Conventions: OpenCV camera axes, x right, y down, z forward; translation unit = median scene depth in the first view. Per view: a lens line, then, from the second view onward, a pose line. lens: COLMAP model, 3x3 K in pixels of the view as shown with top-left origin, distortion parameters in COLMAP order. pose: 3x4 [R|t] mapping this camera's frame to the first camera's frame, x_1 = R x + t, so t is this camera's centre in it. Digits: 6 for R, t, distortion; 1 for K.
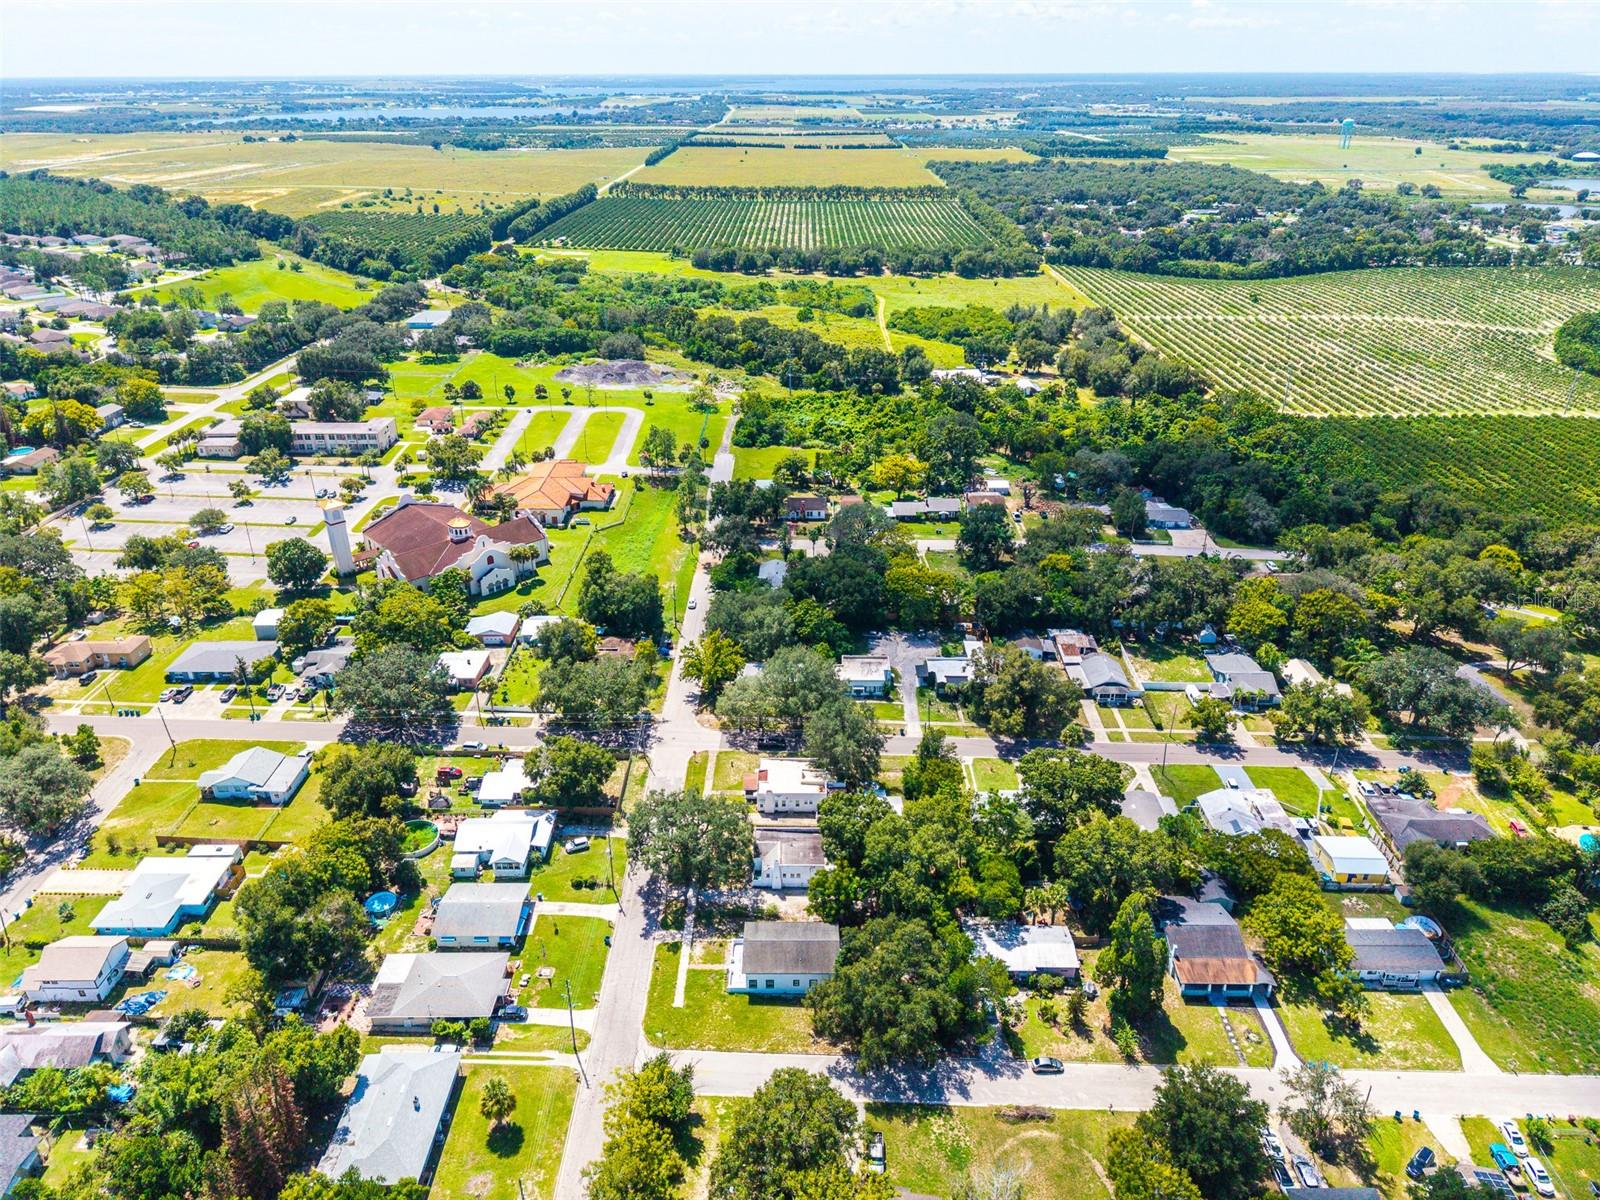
lens RADIAL K [[1049.4, 0, 800.0], [0, 1049.4, 600.0], [0, 0, 1]] dist [0.046827, -0.037059]
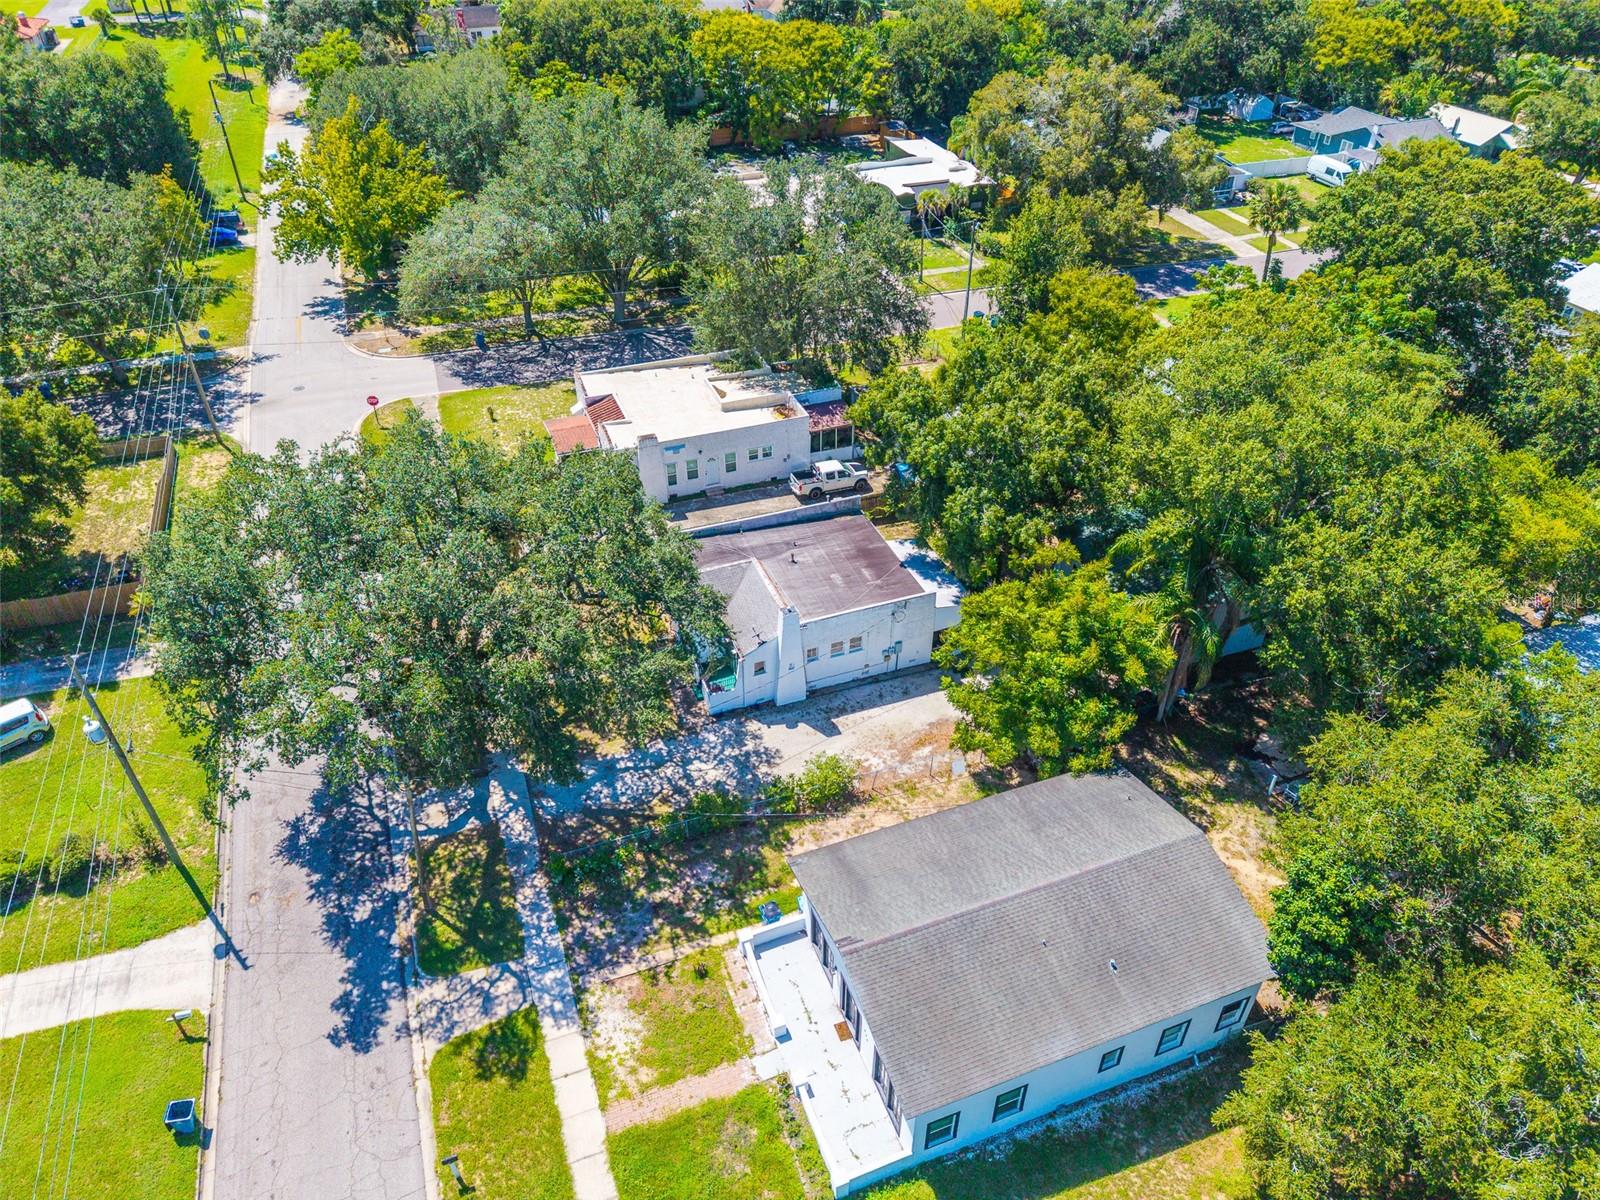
lens RADIAL K [[1060.7, 0, 800.0], [0, 1060.7, 600.0], [0, 0, 1]] dist [0.152975, -0.229010]
pose [[0.935055, -0.215219, 0.281697, -0.097548], [0.157895, 0.964293, 0.212620, 0.182030], [-0.317398, -0.154333, 0.935649, 0.720522]]
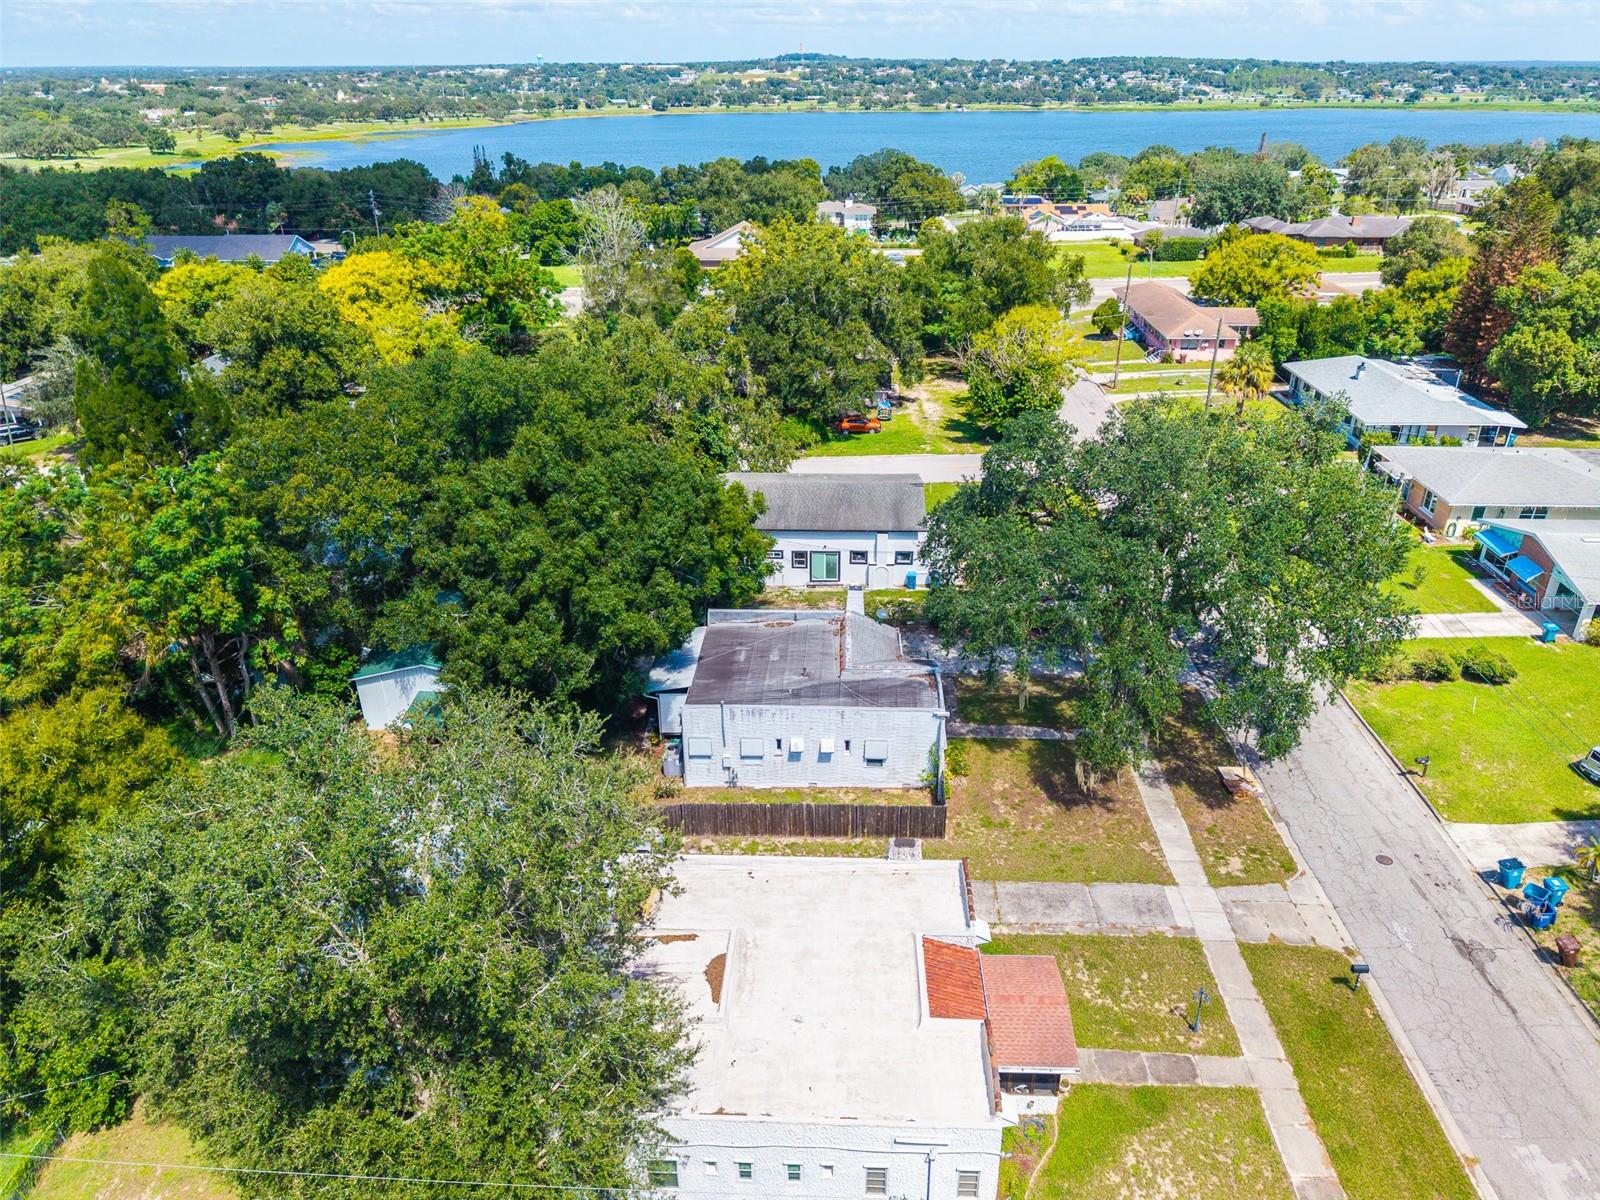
lens RADIAL K [[1049.4, 0, 800.0], [0, 1049.4, 600.0], [0, 0, 1]] dist [0.046827, -0.037059]
pose [[-0.999082, -0.010111, 0.041629, -0.018825], [0.027186, 0.601362, 0.798514, -0.006654], [-0.033108, 0.798913, -0.600535, 1.176753]]
